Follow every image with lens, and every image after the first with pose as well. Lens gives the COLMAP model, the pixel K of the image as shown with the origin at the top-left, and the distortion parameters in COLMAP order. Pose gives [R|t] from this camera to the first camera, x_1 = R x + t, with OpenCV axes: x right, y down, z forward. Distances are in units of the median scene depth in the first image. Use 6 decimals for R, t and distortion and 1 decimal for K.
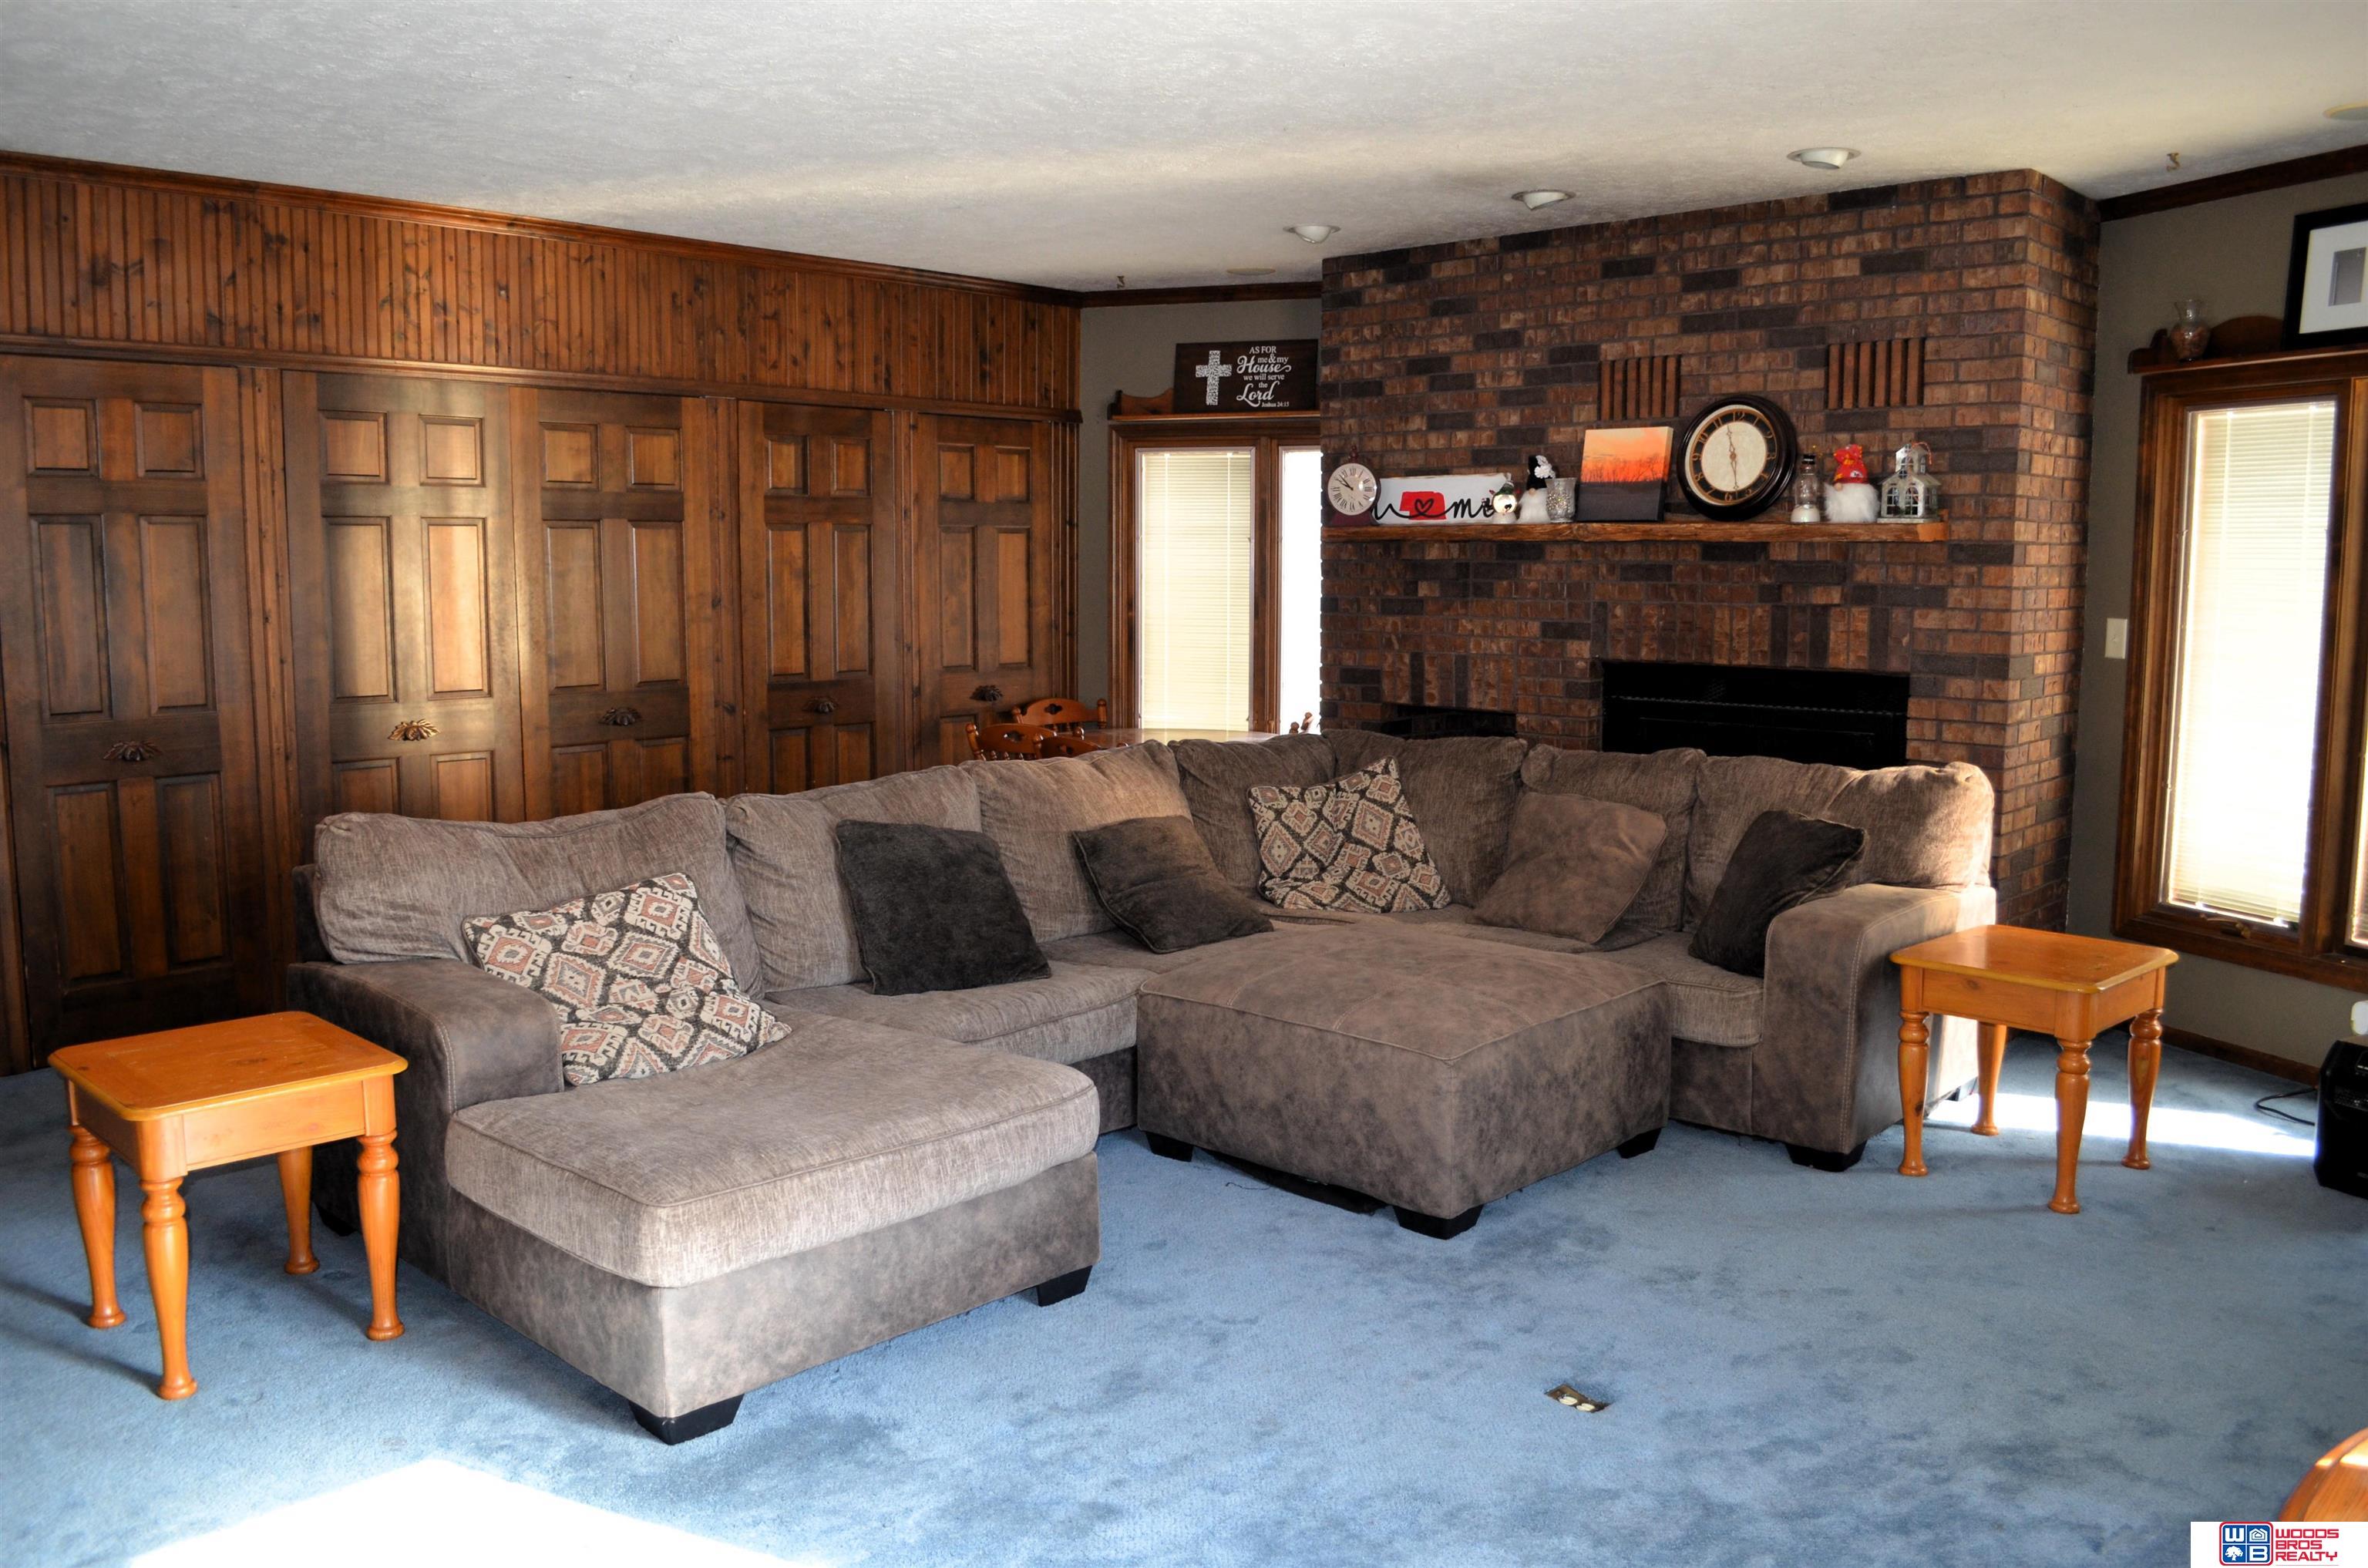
lens RADIAL K [[1834.7, 0, 1184.0], [0, 1834.7, 784.0], [0, 0, 1]] dist [-0.080294, 0.007223]
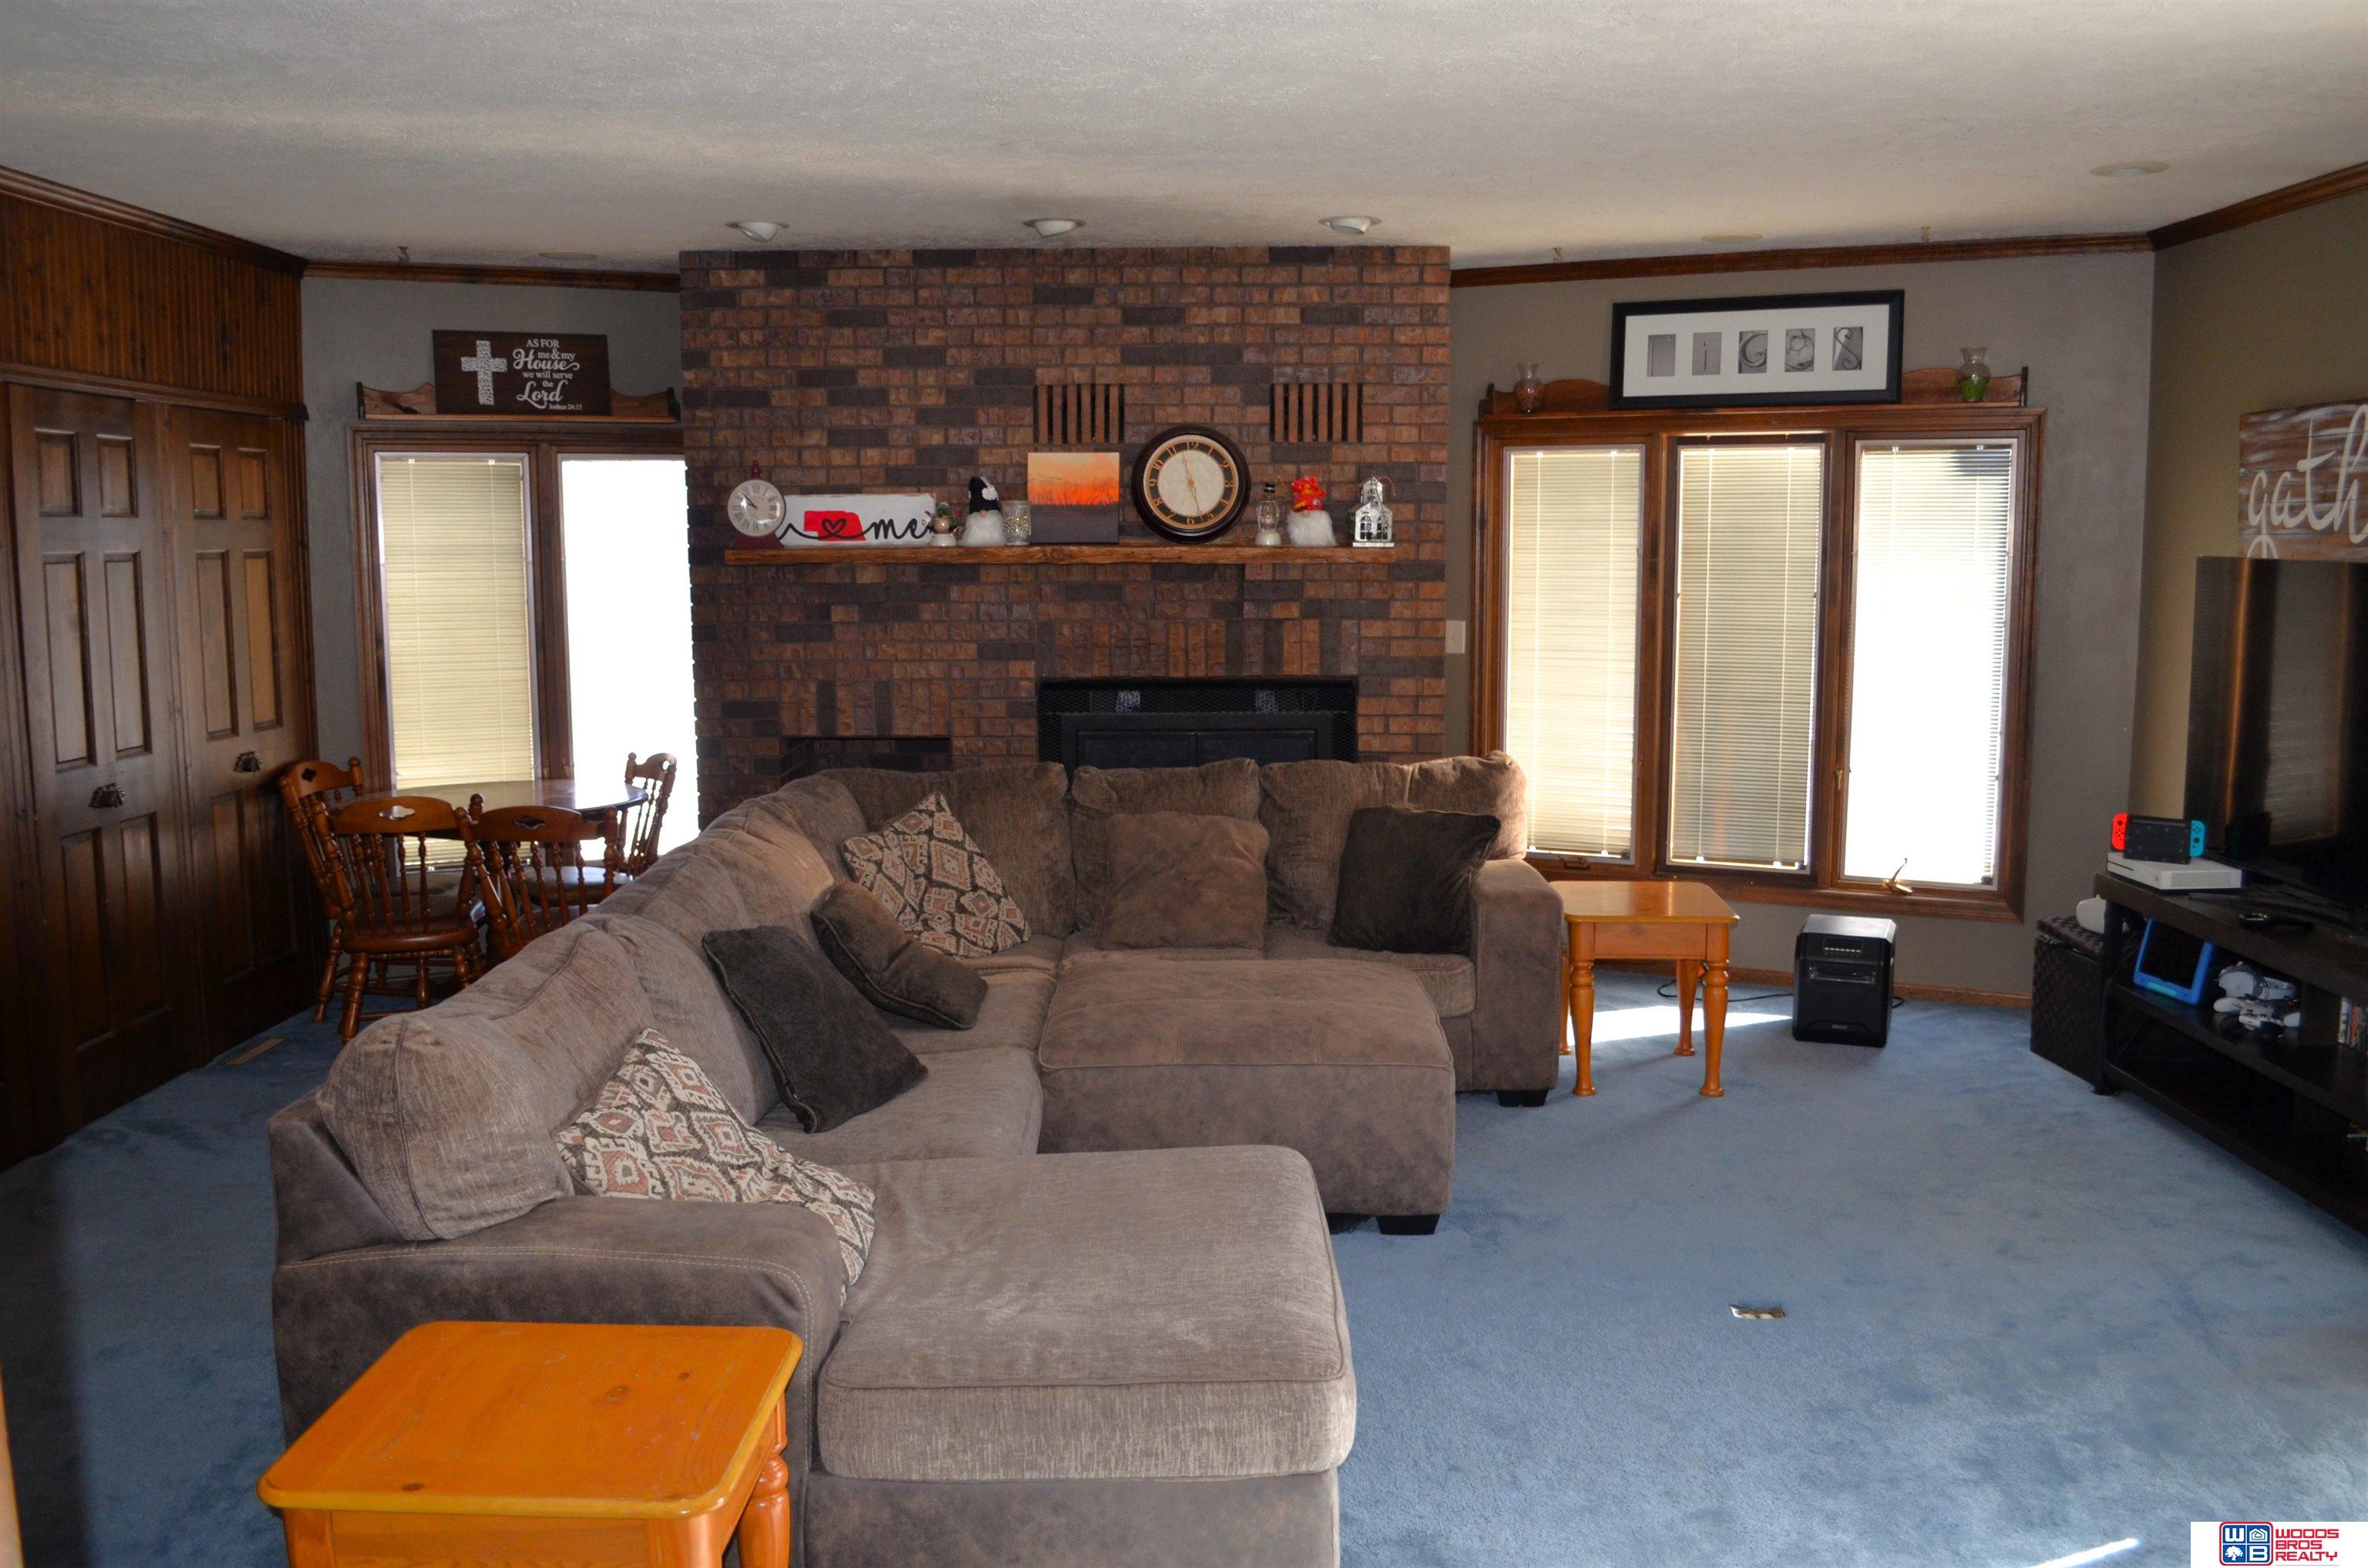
lens RADIAL K [[1891.2, 0, 1184.0], [0, 1891.2, 784.0], [0, 0, 1]] dist [-0.079529, 0.002529]
pose [[0.730537, -0.092151, 0.676627, -0.452891], [0.088502, 0.995273, 0.039994, -0.046745], [-0.677114, 0.030666, 0.735239, 0.182705]]
